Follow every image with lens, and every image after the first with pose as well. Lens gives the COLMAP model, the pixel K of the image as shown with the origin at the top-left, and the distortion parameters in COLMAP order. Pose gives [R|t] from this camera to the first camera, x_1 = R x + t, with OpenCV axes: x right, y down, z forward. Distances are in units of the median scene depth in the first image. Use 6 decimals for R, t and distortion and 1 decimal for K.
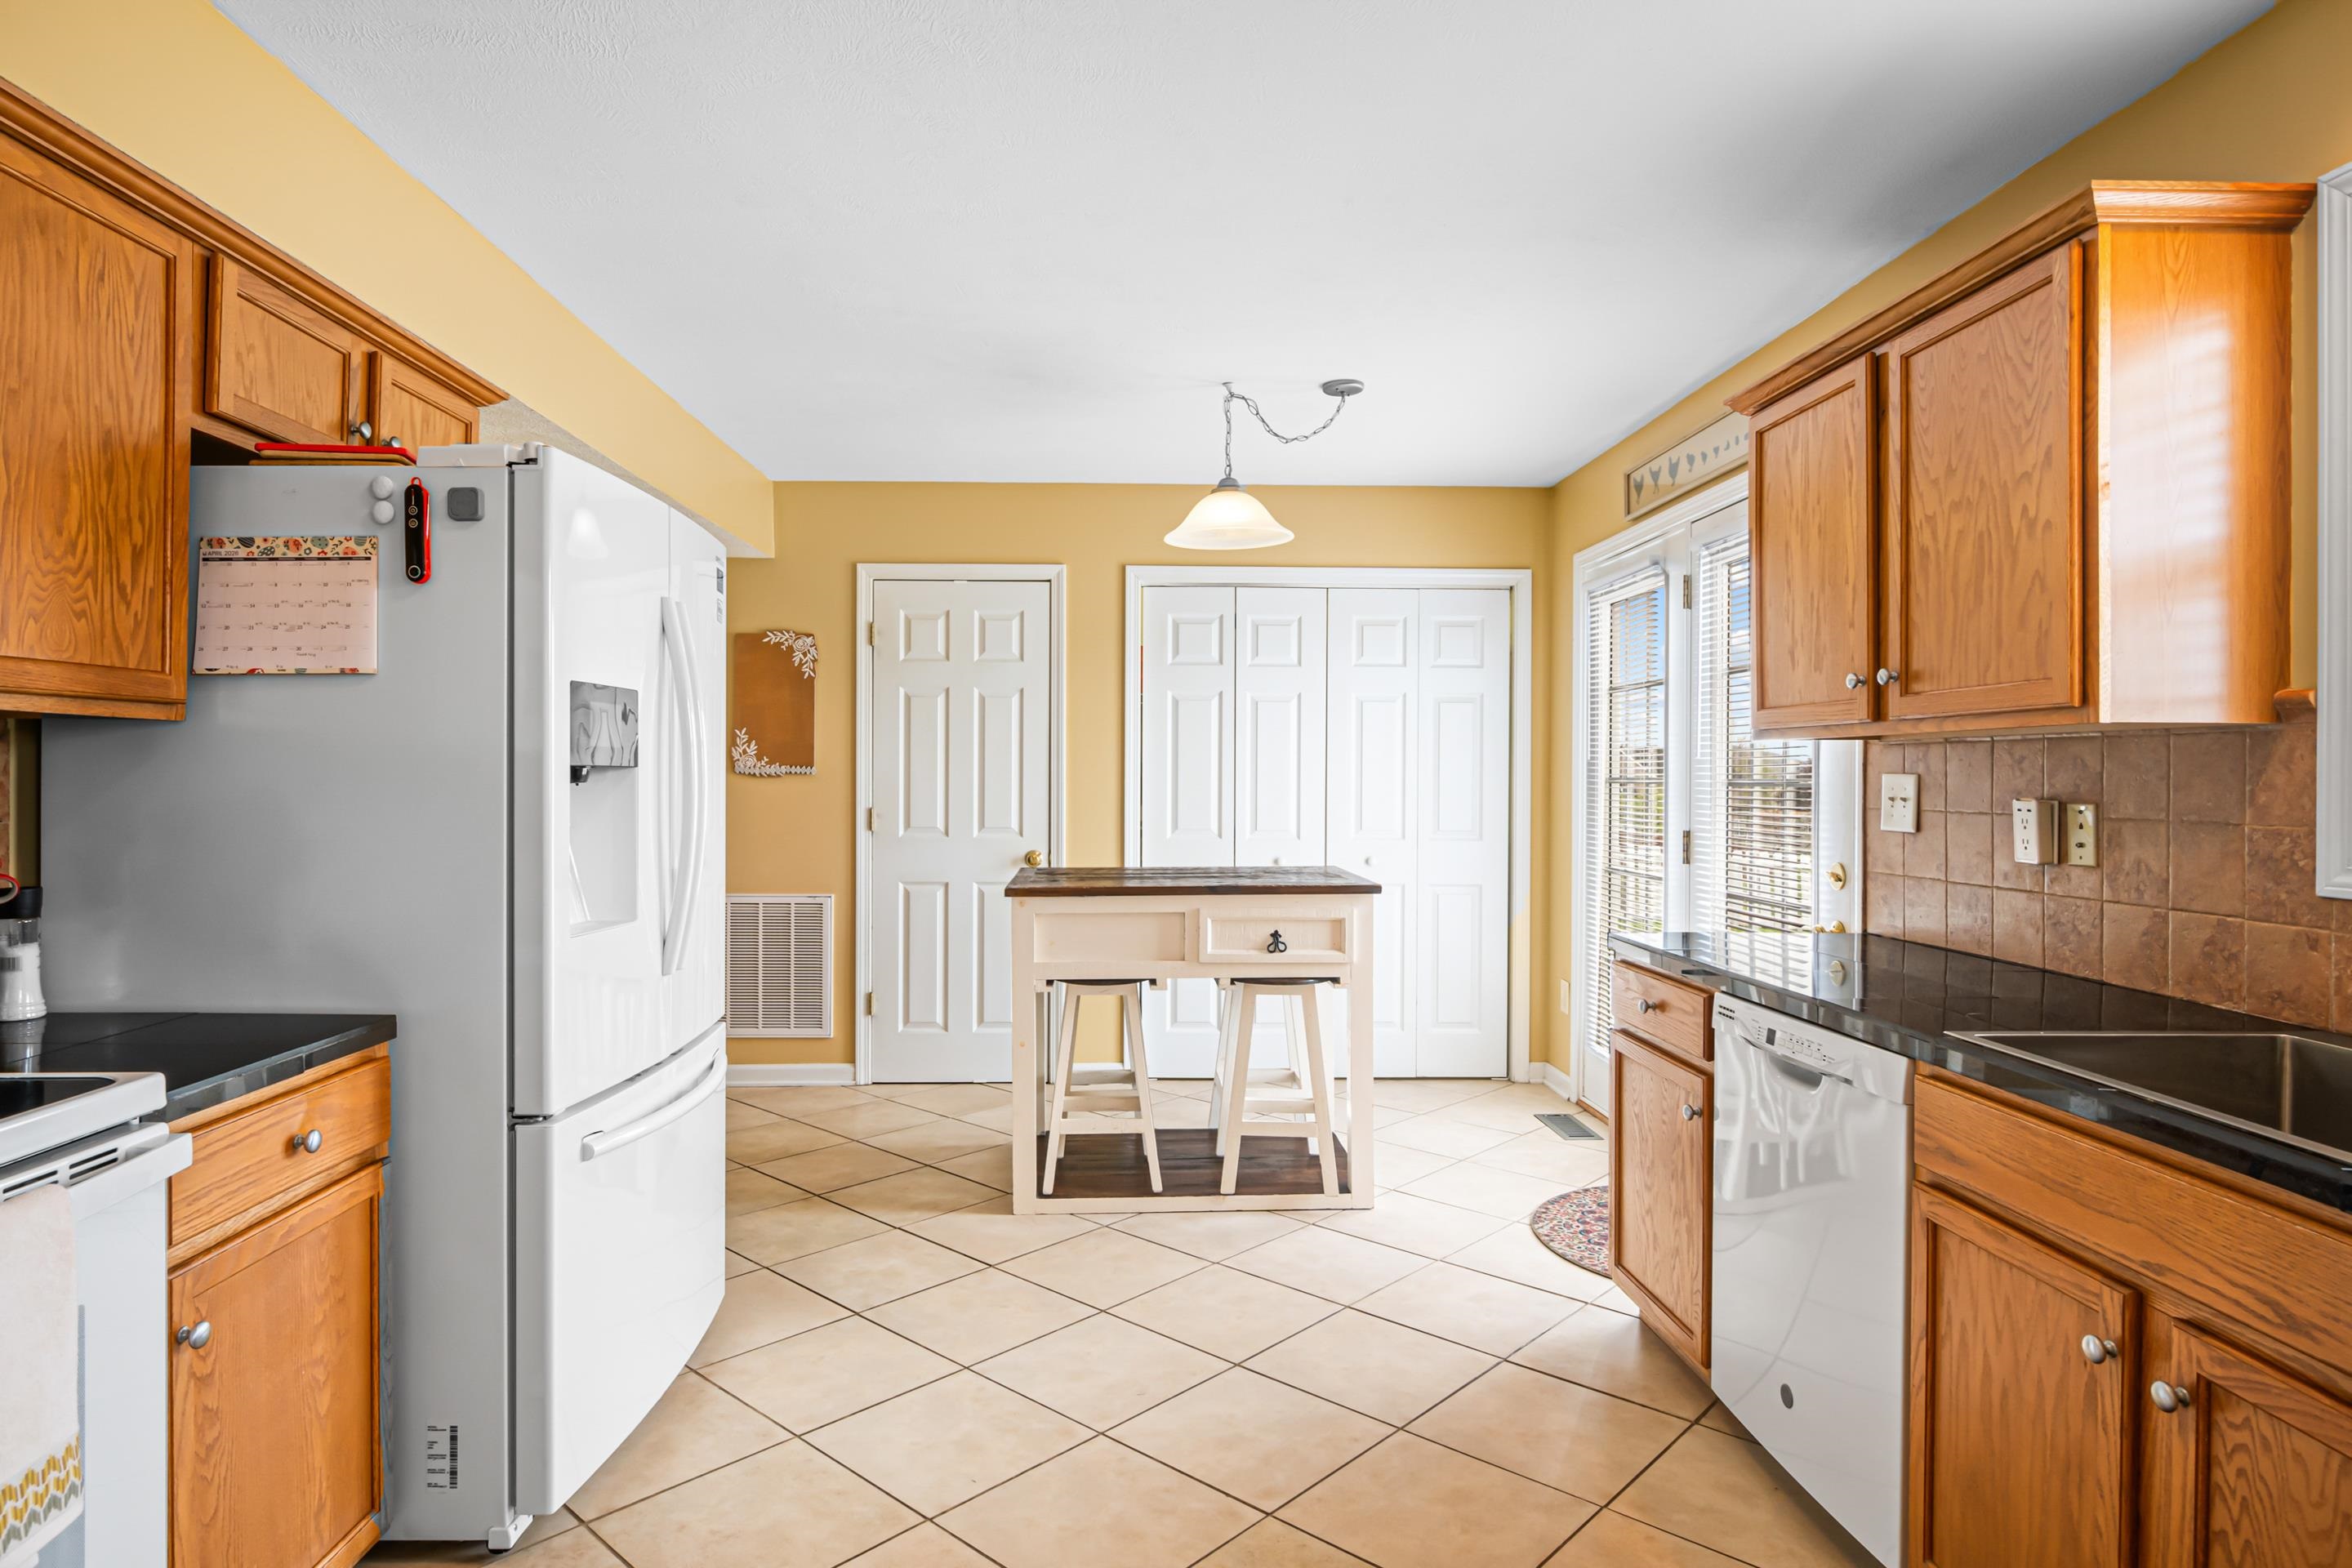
lens RADIAL K [[1315.5, 0, 1153.9], [0, 1315.5, 777.1], [0, 0, 1]] dist [-0.006047, -0.002197]
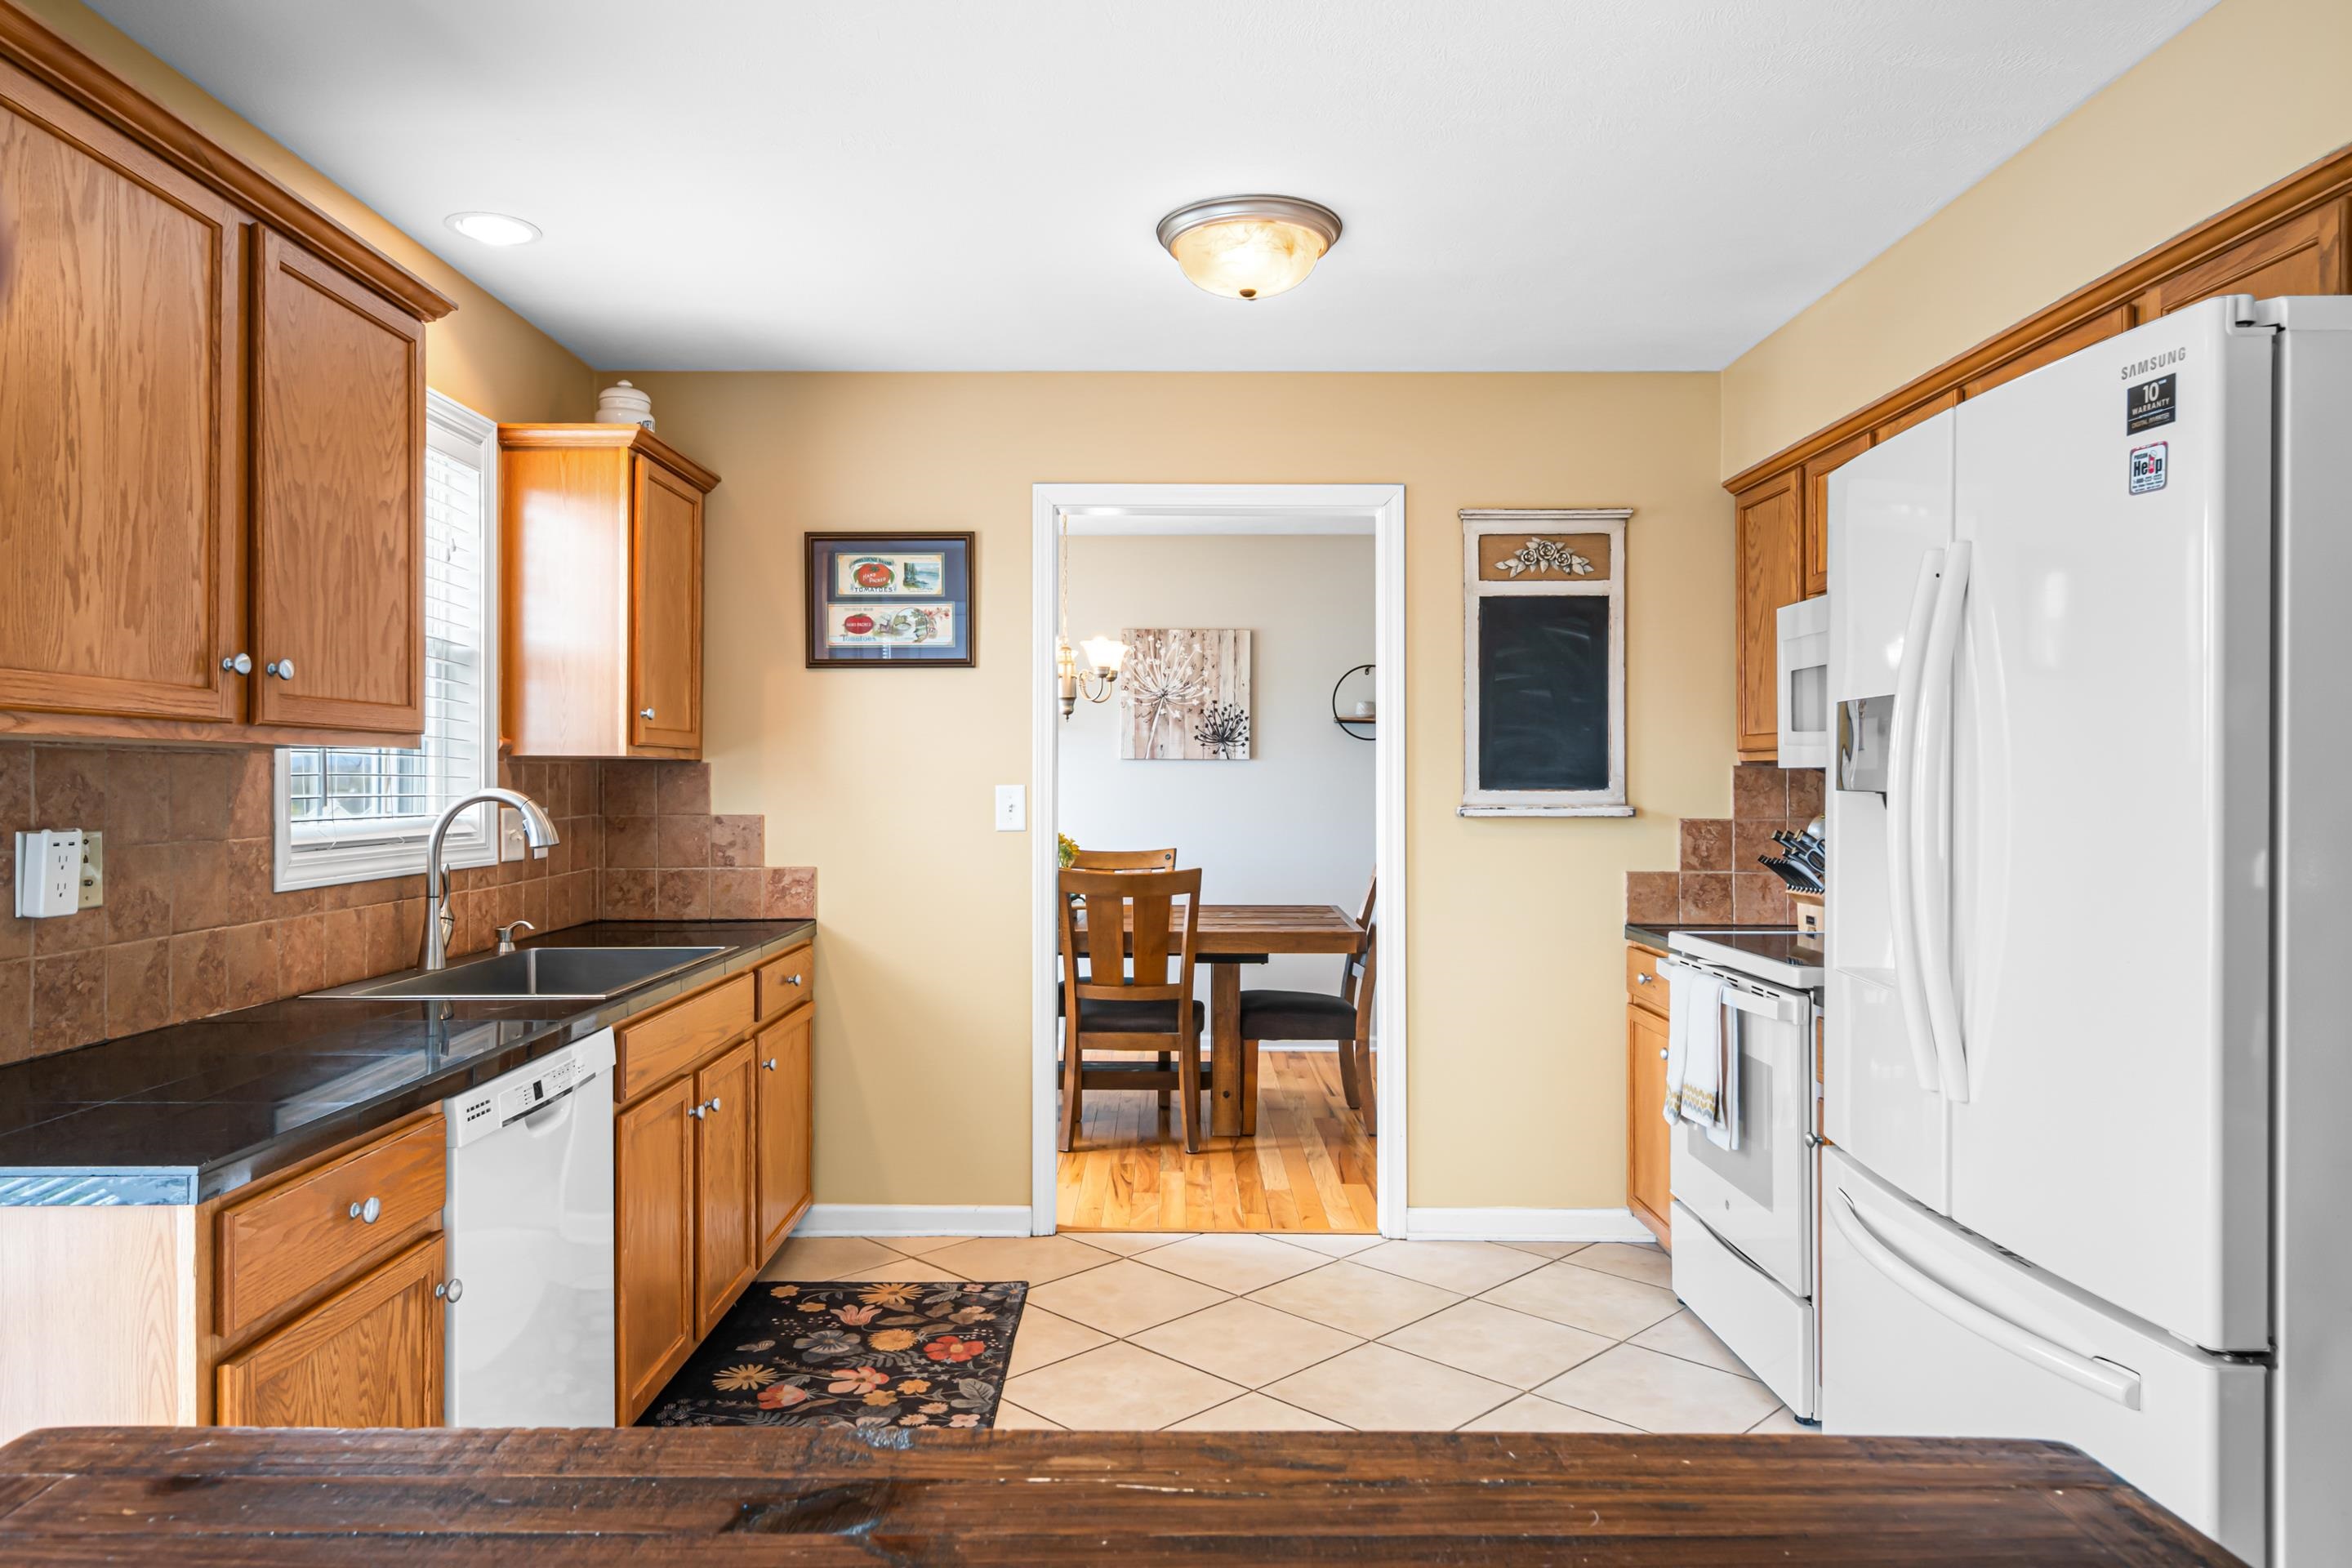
lens RADIAL K [[1511.7, 0, 1154.3], [0, 1511.7, 777.4], [0, 0, 1]] dist [0.026604, -0.027160]
pose [[-0.999403, -0.002206, 0.034483, 0.010077], [-0.002209, 0.999998, -0.000036, -0.009332], [-0.034482, -0.000112, -0.999405, 1.222978]]
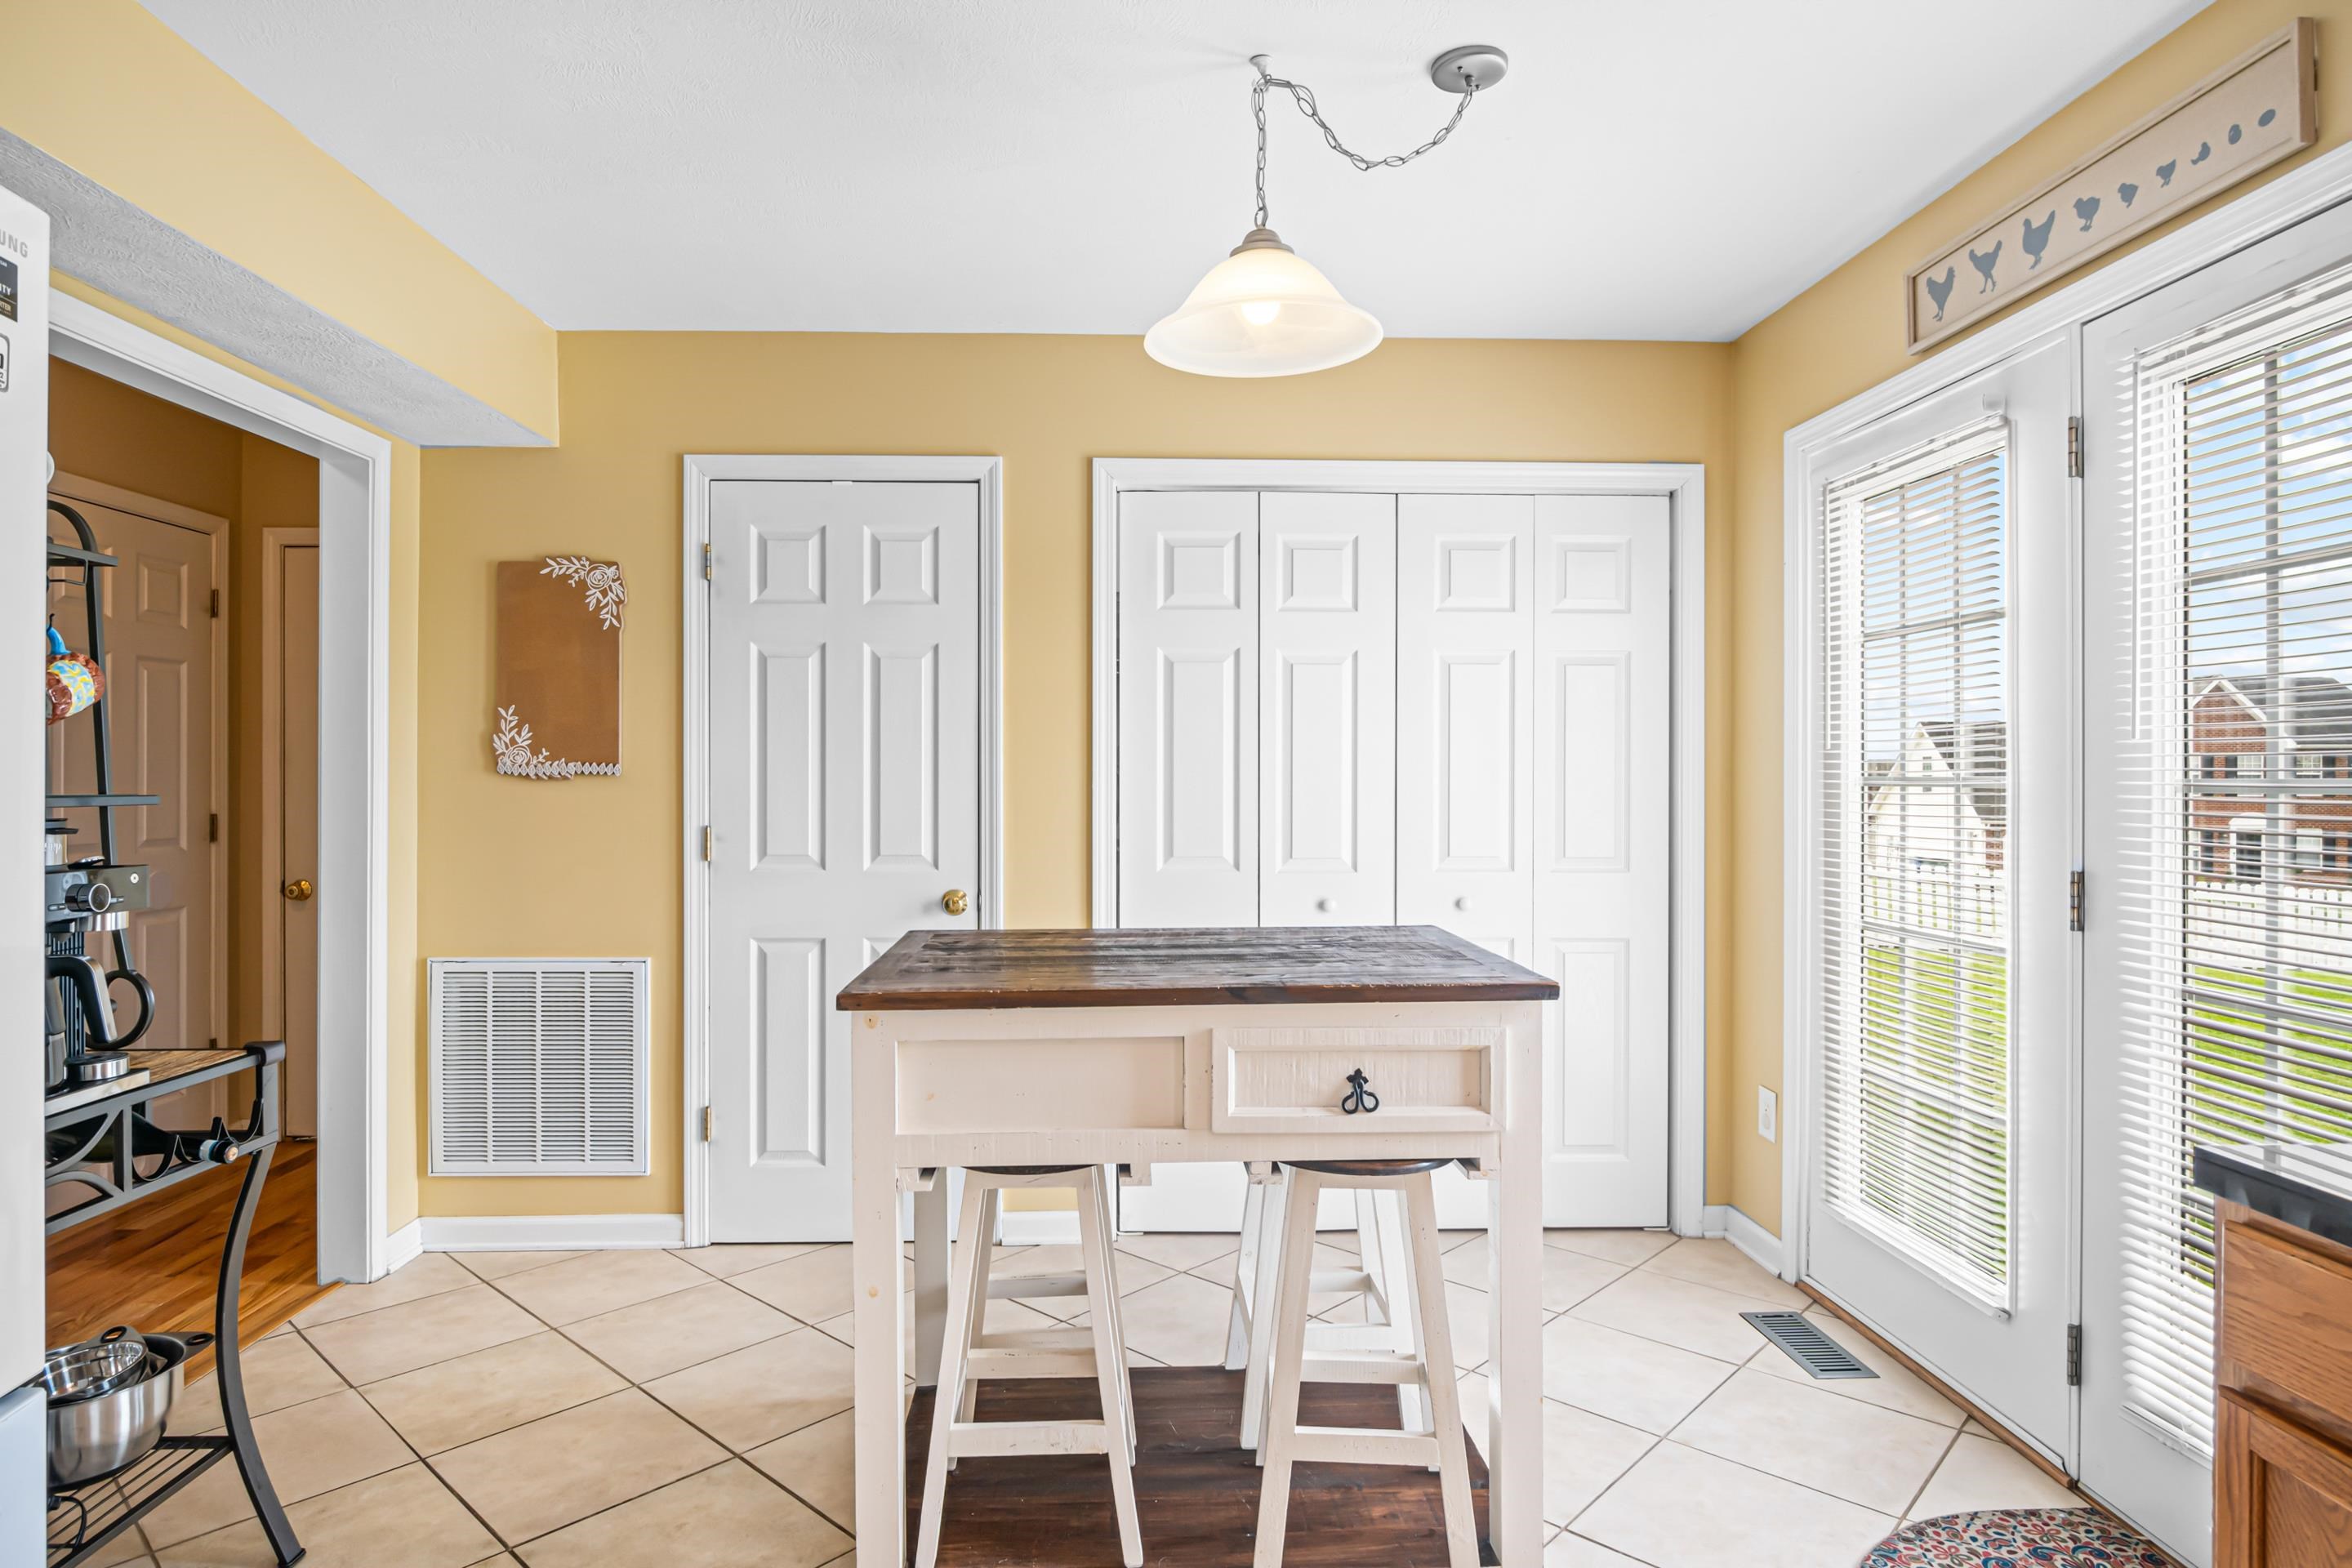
lens RADIAL K [[1317.5, 0, 1137.4], [0, 1317.5, 772.4], [0, 0, 1]] dist [-0.016111, 0.001220]
pose [[0.999928, -0.002717, -0.011709, 0.011267], [0.002672, 0.999989, -0.003836, -0.000618], [0.011719, 0.003805, 0.999924, 0.474956]]
